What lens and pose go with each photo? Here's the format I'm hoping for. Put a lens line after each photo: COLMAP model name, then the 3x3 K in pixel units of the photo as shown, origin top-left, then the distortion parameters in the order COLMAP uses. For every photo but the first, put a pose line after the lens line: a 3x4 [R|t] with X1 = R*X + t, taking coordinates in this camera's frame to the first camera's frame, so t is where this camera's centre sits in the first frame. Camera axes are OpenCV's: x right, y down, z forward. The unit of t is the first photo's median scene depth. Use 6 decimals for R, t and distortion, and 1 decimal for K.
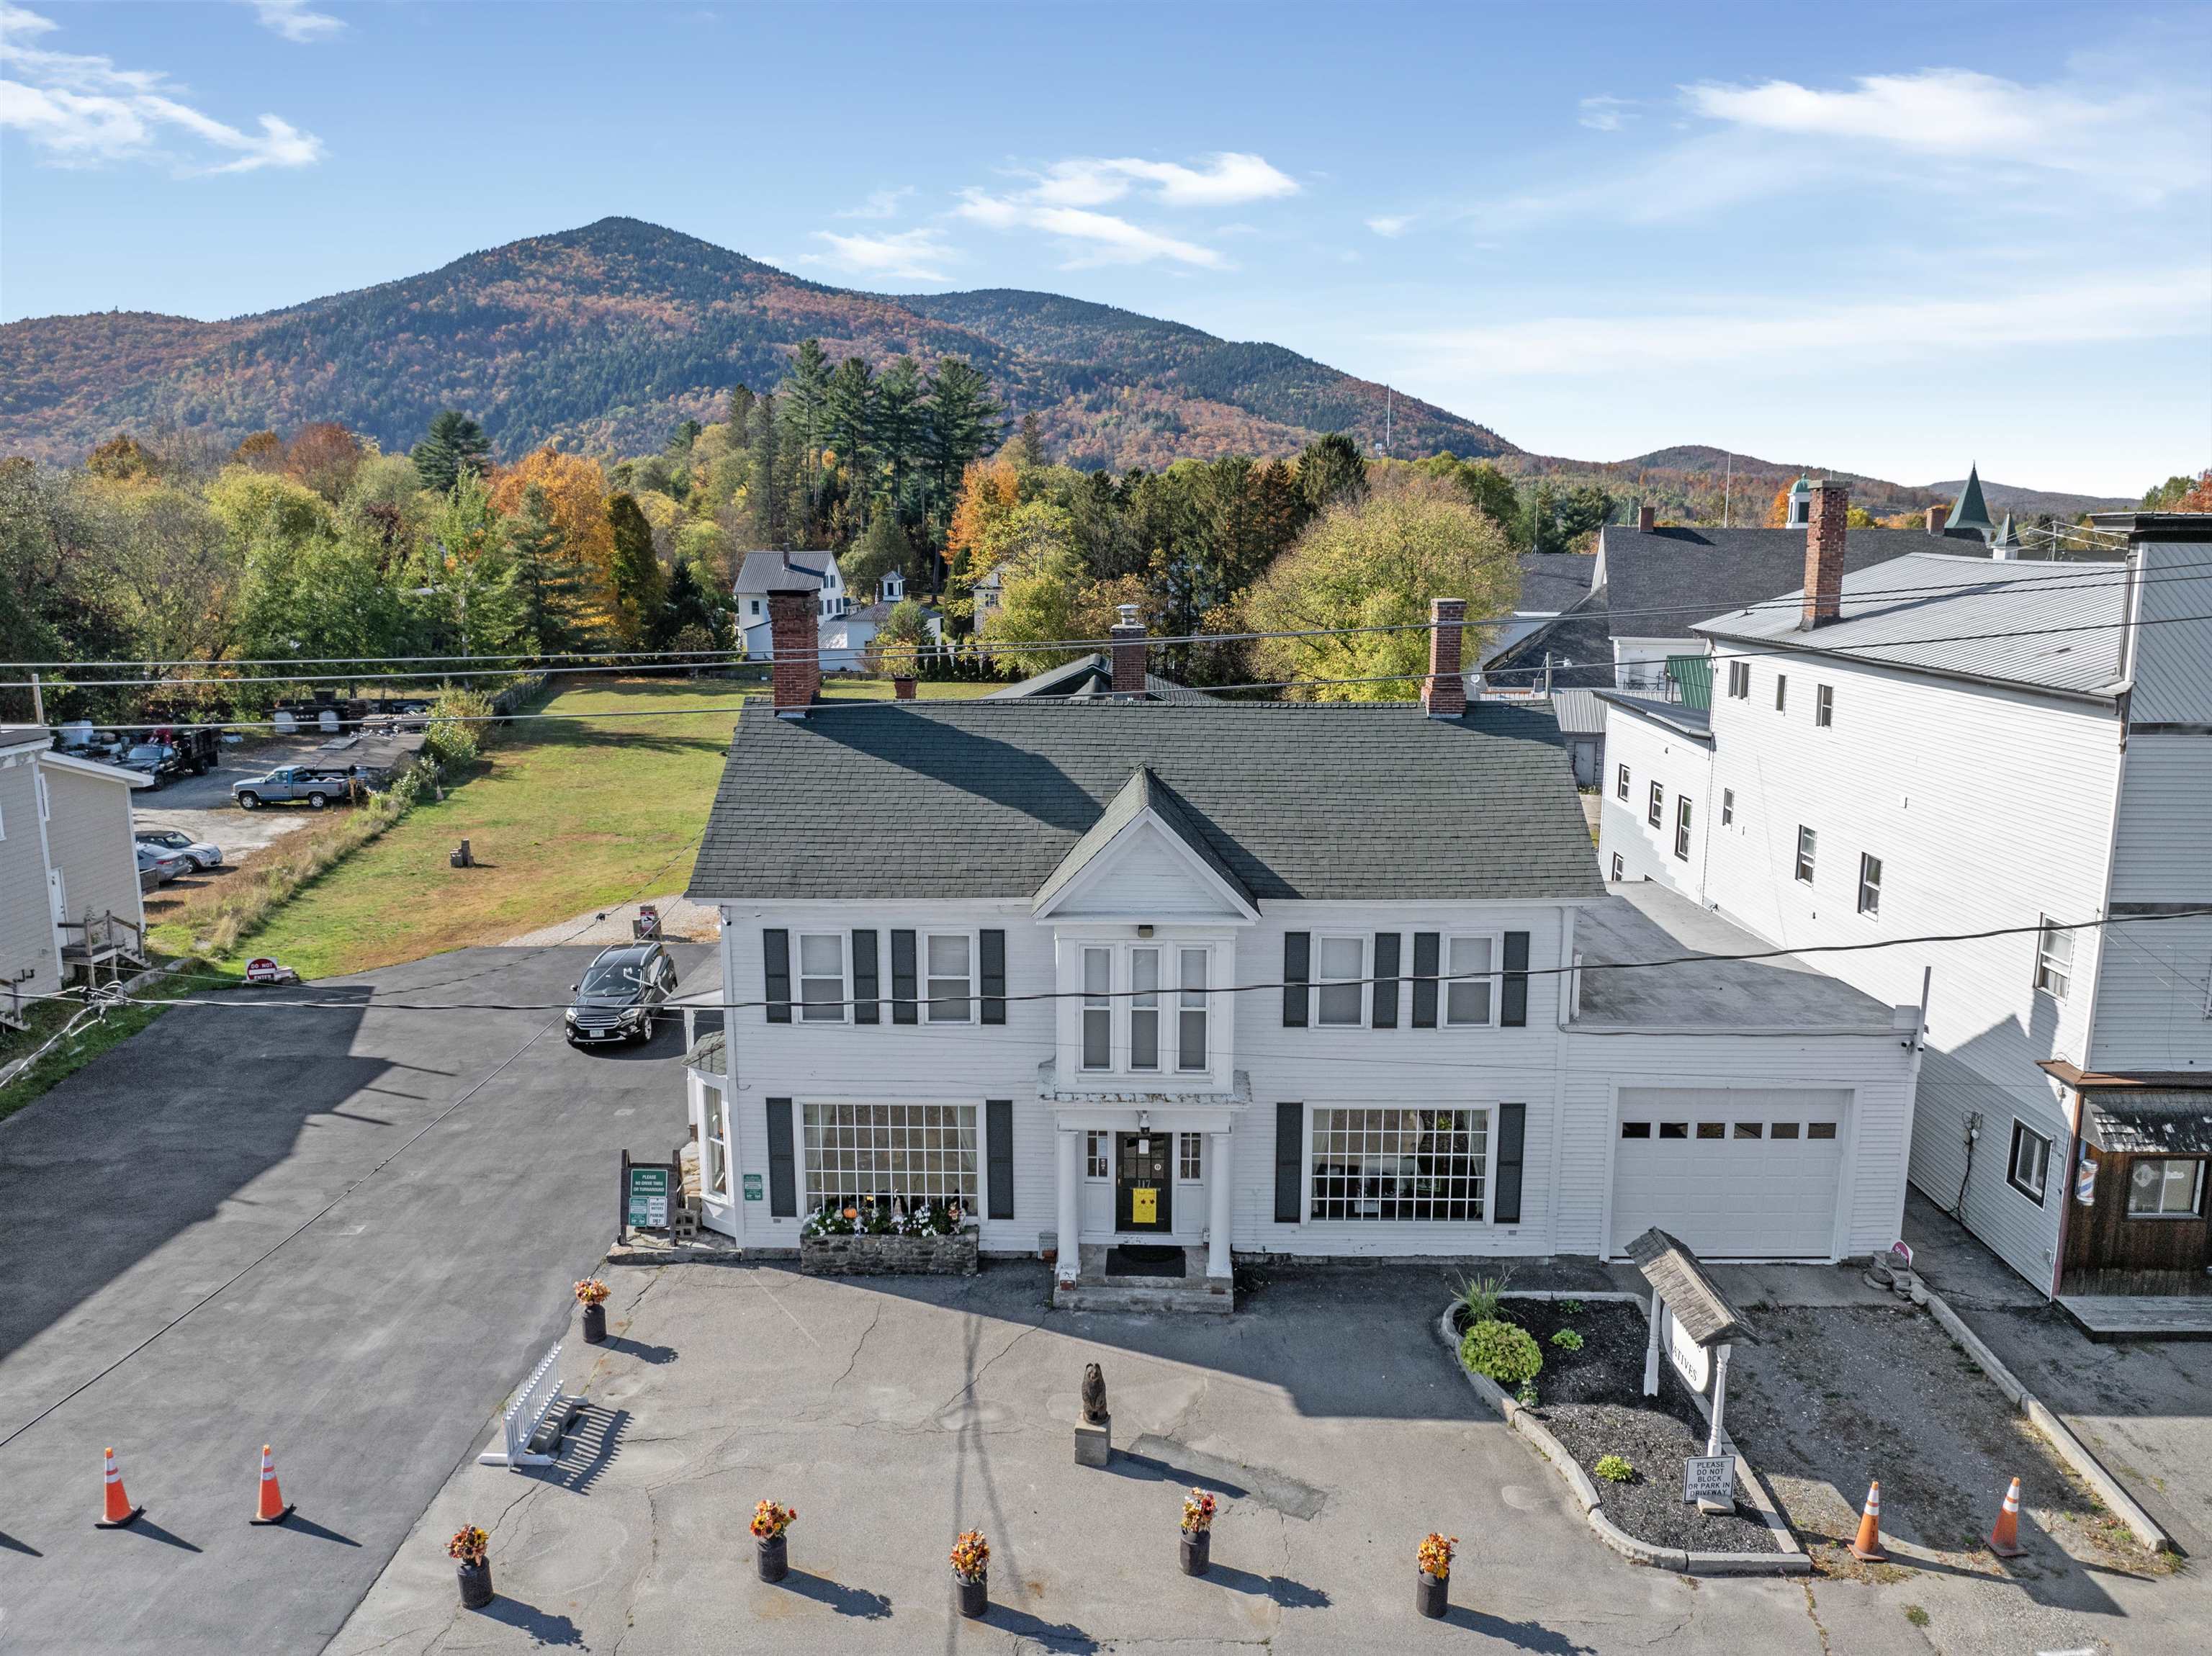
lens RADIAL K [[1555.3, 0, 1115.1], [0, 1555.3, 822.5], [0, 0, 1]] dist [-0.052497, 0.022755]
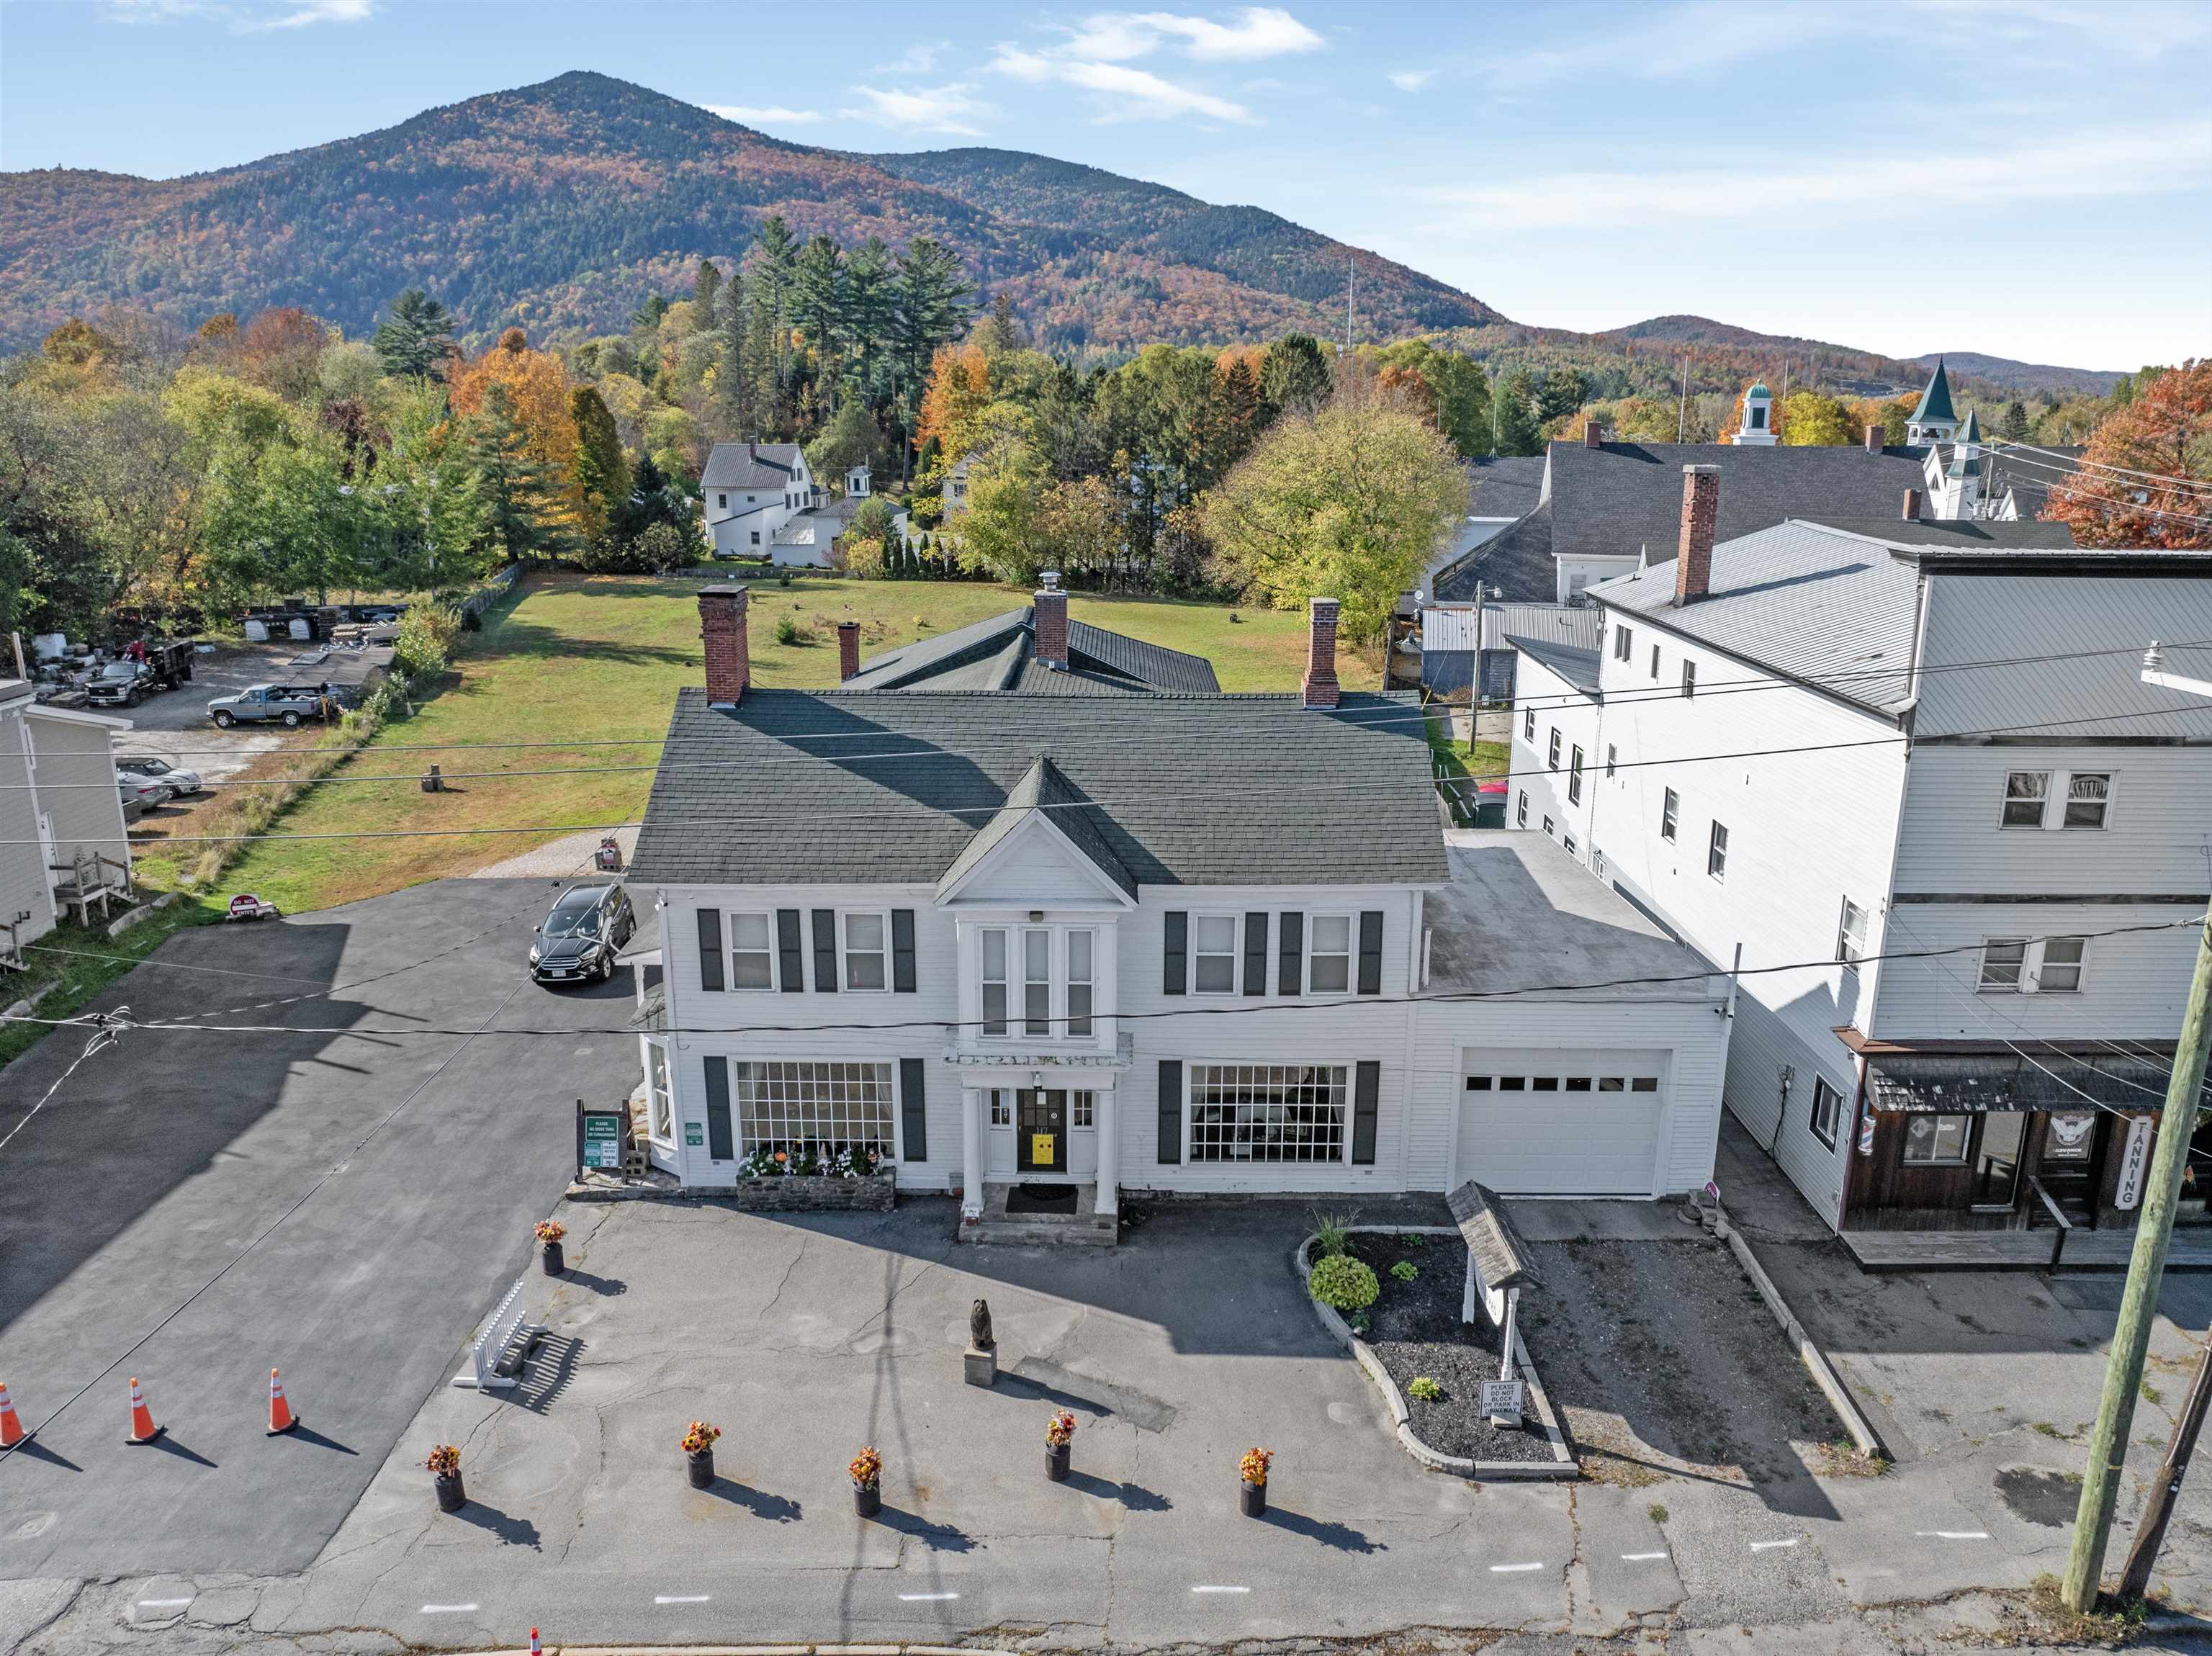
lens RADIAL K [[1555.3, 0, 1115.0], [0, 1555.3, 819.7], [0, 0, 1]] dist [-0.052497, 0.022755]
pose [[0.999924, -0.000173, 0.012291, 0.039983], [-0.000800, 0.996863, 0.079142, -0.055974], [-0.012266, -0.079146, 0.996788, -0.072496]]
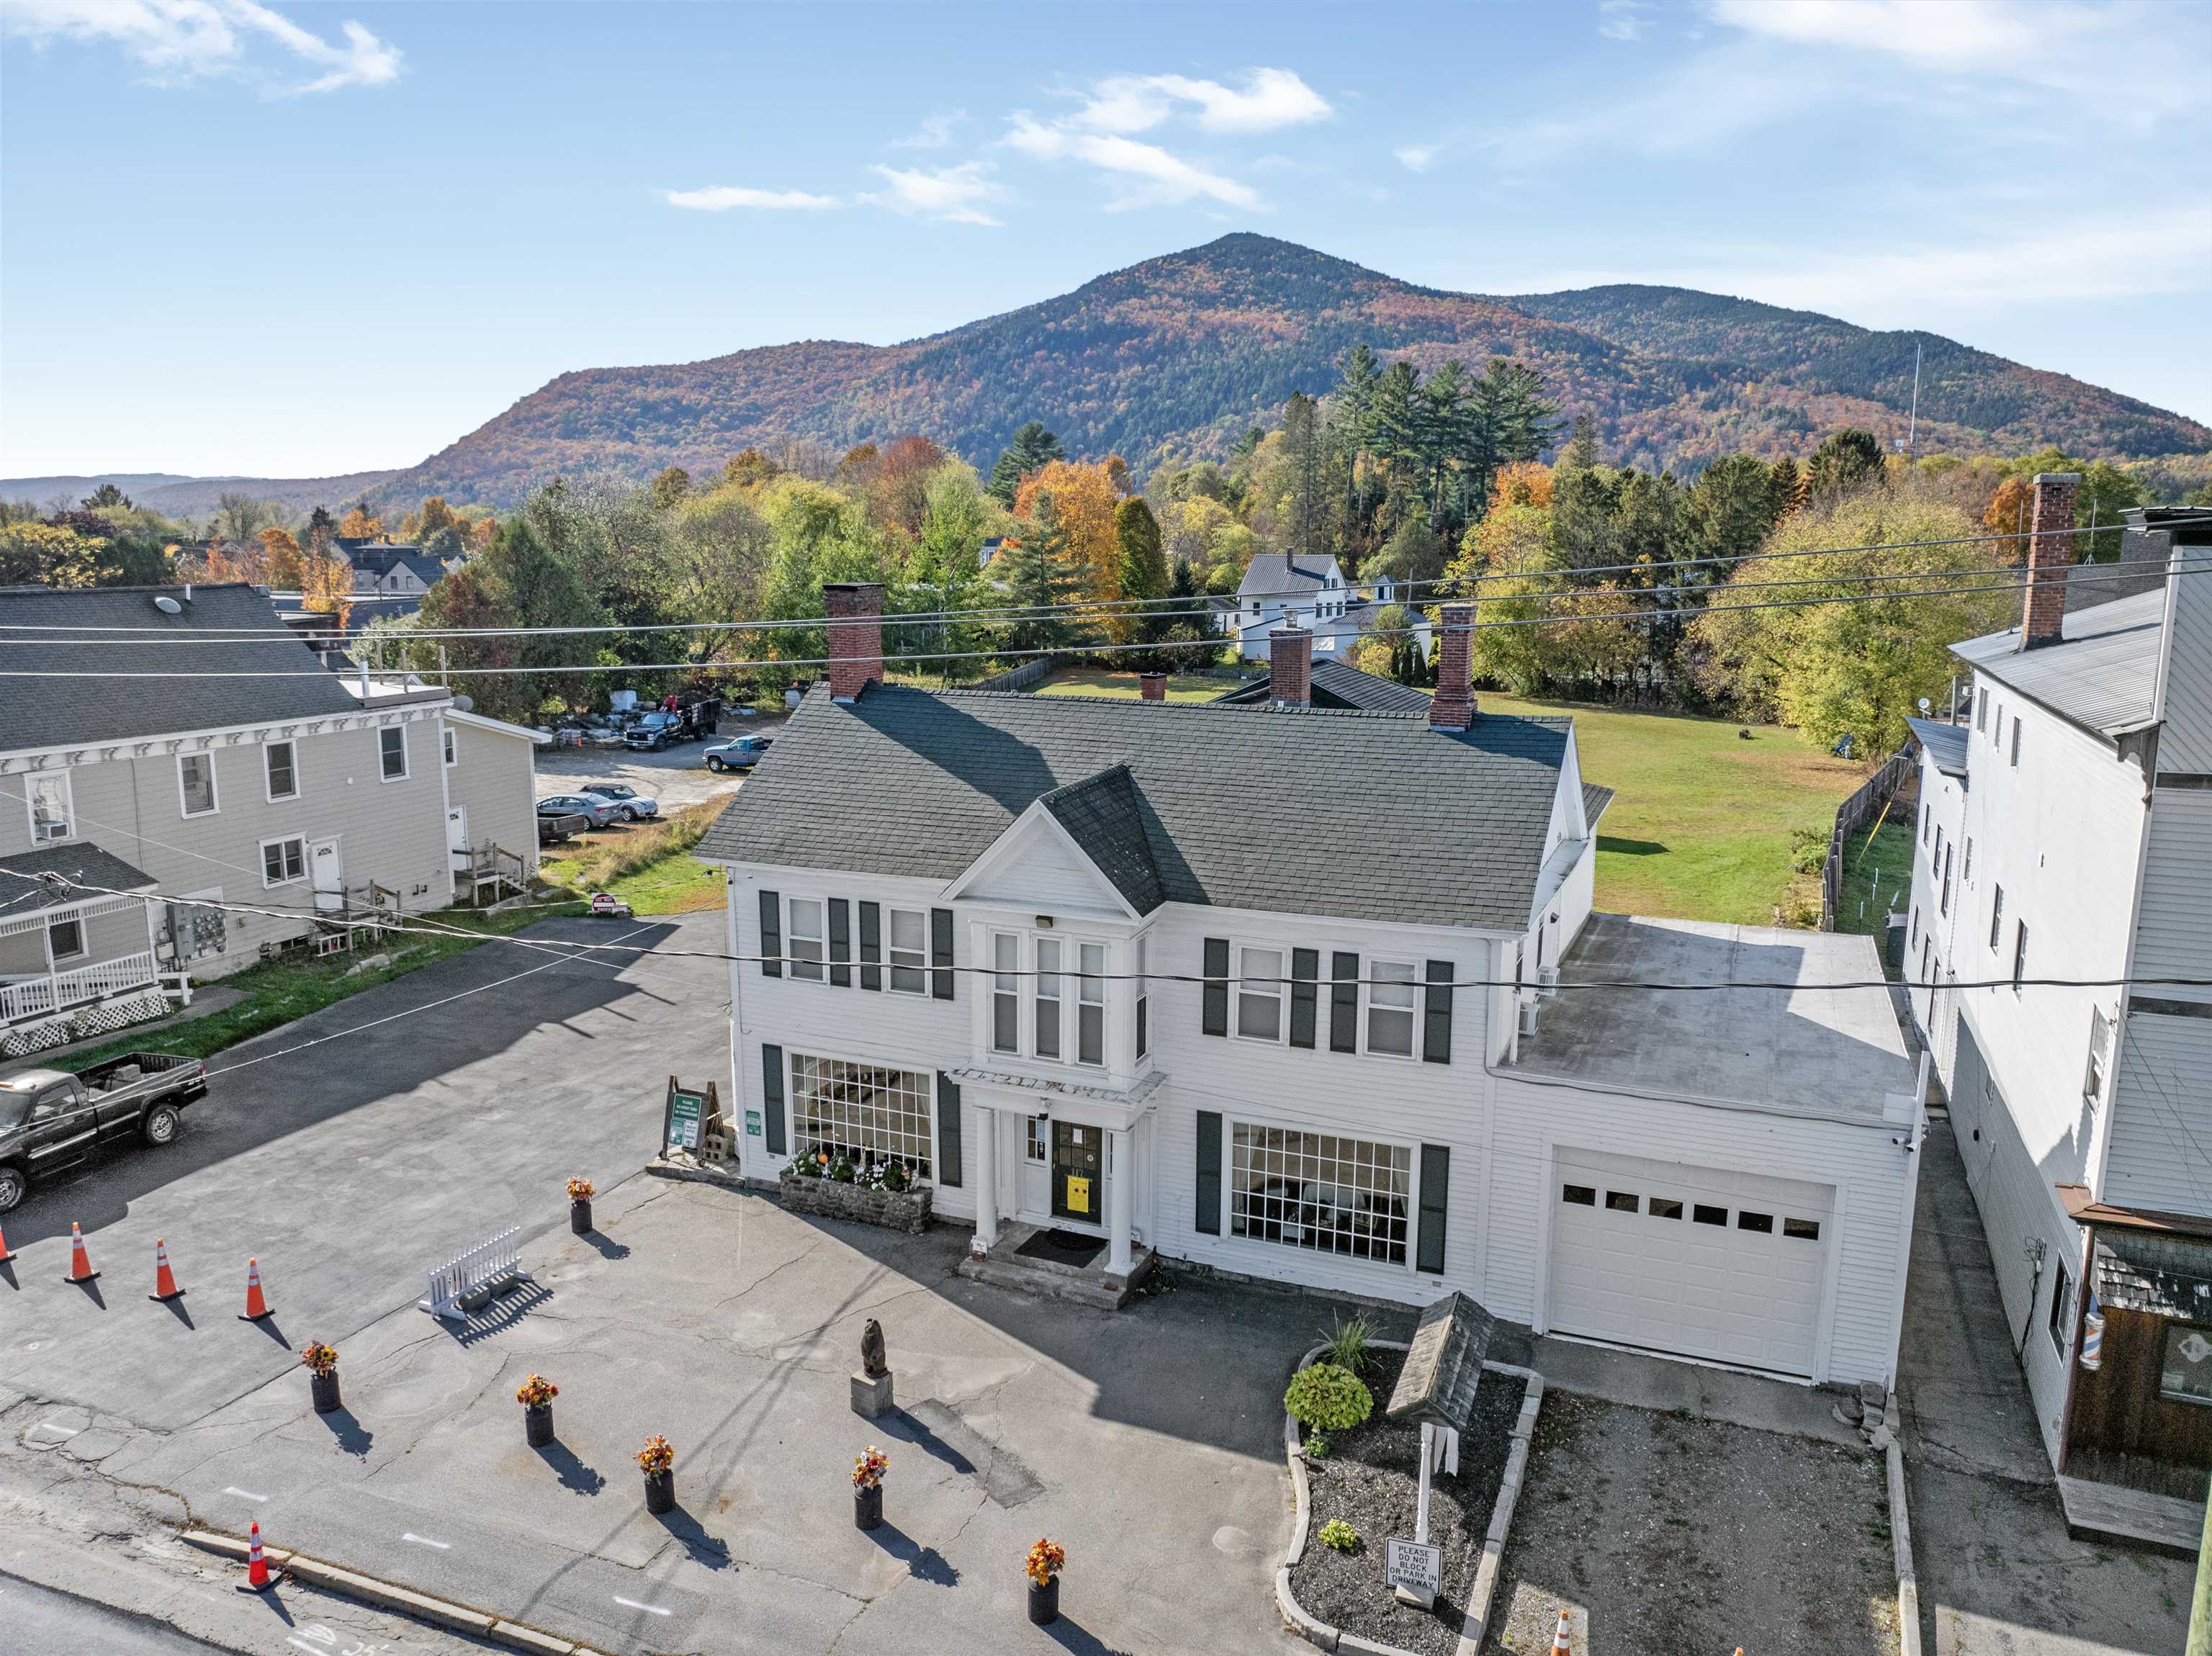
lens RADIAL K [[1555.3, 0, 1113.5], [0, 1555.3, 820.1], [0, 0, 1]] dist [-0.052497, 0.022755]
pose [[0.929442, 0.066953, -0.362843, 0.272843], [-0.068455, 0.997616, 0.008733, -0.005677], [0.362563, 0.016721, 0.931809, 0.039219]]
